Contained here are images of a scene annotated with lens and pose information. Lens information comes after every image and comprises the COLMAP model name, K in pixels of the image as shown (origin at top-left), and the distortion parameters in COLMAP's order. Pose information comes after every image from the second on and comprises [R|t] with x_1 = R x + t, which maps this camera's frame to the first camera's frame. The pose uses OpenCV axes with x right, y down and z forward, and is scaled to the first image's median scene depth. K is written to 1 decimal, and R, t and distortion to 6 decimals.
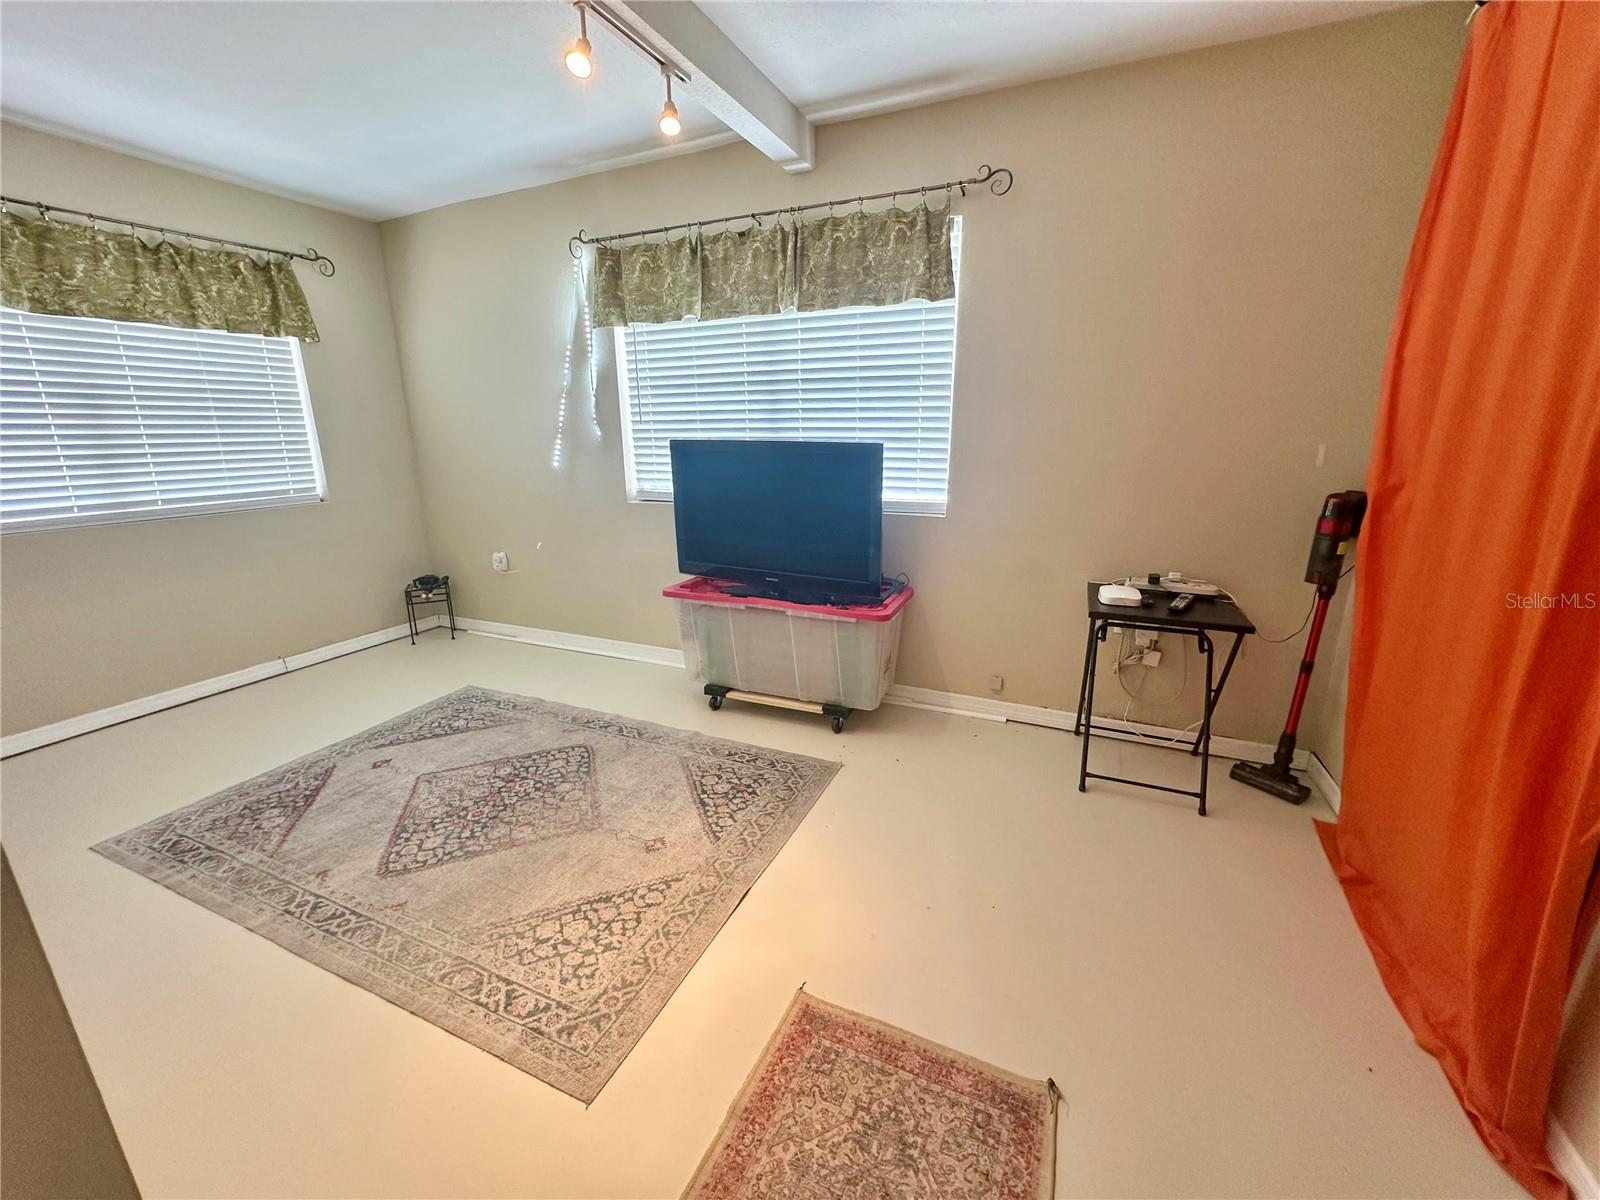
lens RADIAL K [[642.9, 0, 800.9], [0, 642.9, 596.5], [0, 0, 1]] dist [-0.000063, 0.000743]
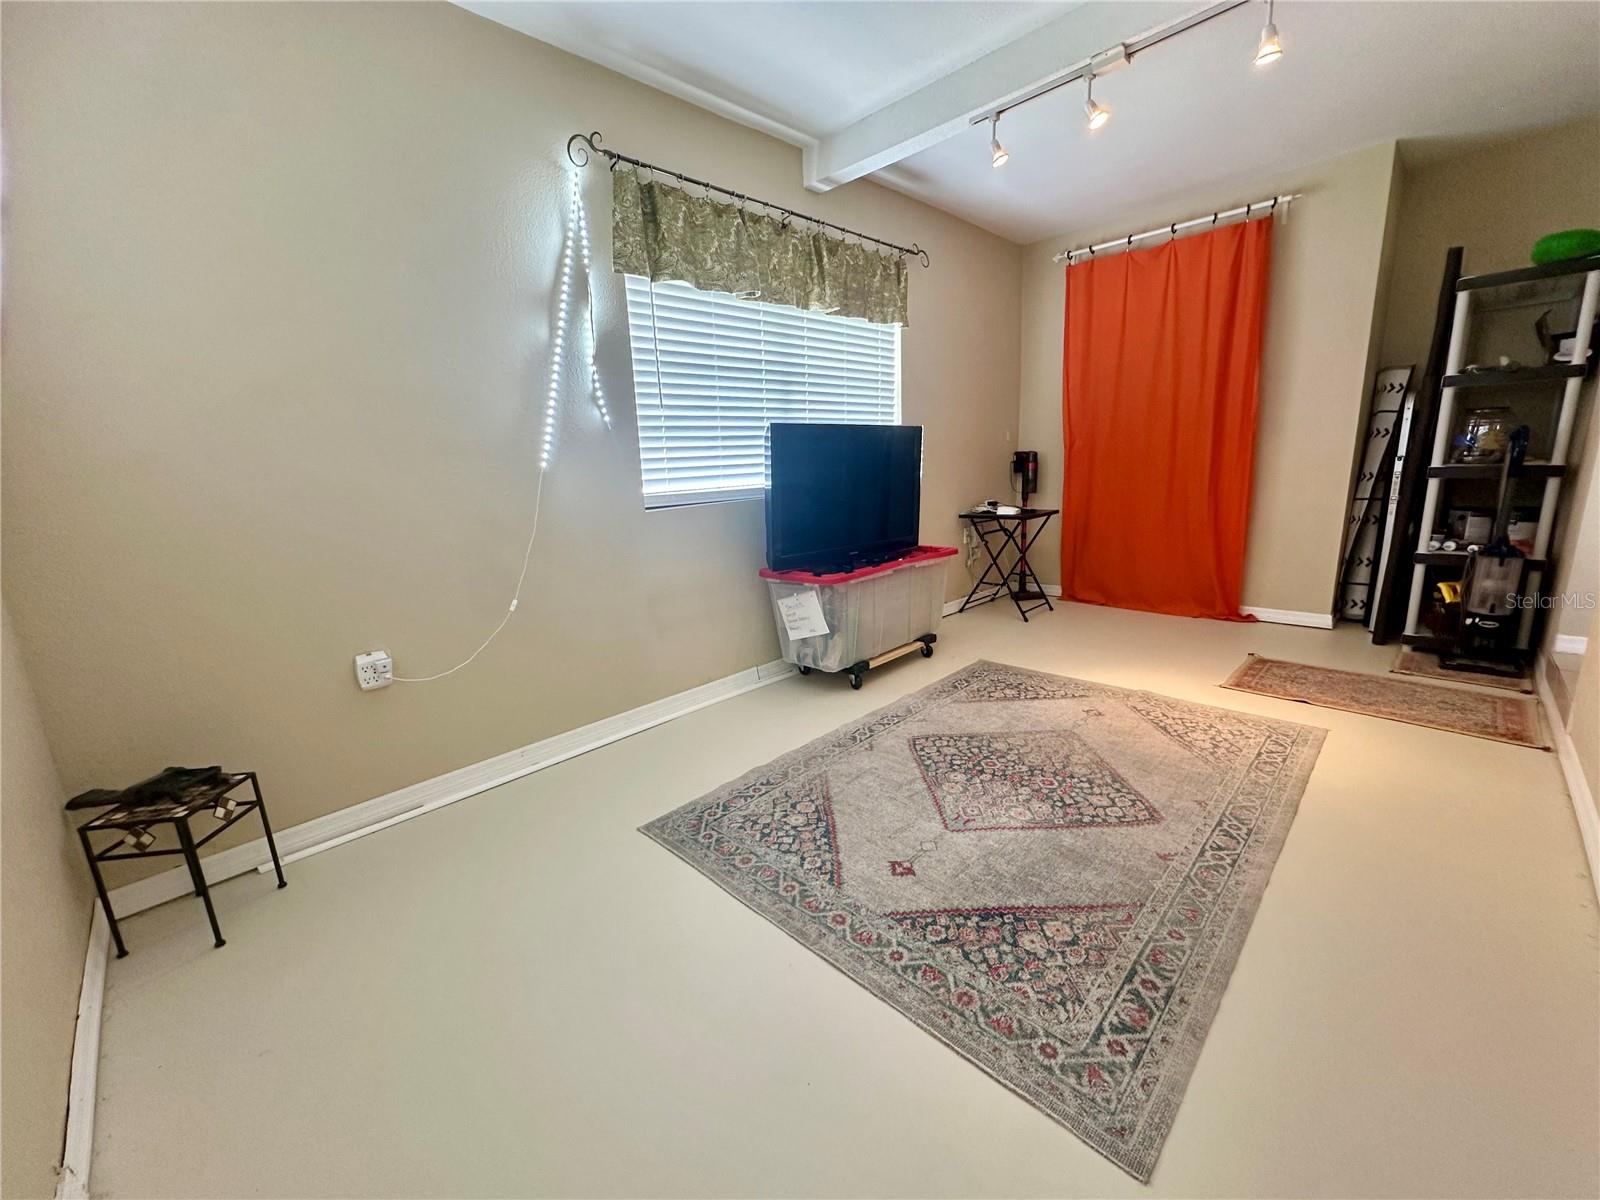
lens RADIAL K [[642.9, 0, 800.9], [0, 642.9, 596.5], [0, 0, 1]] dist [-0.000063, 0.000743]
pose [[0.348181, -0.203720, 0.915024, -1.296601], [0.276513, 0.954990, 0.107400, -0.116374], [-0.895718, 0.215621, 0.388841, 0.802412]]
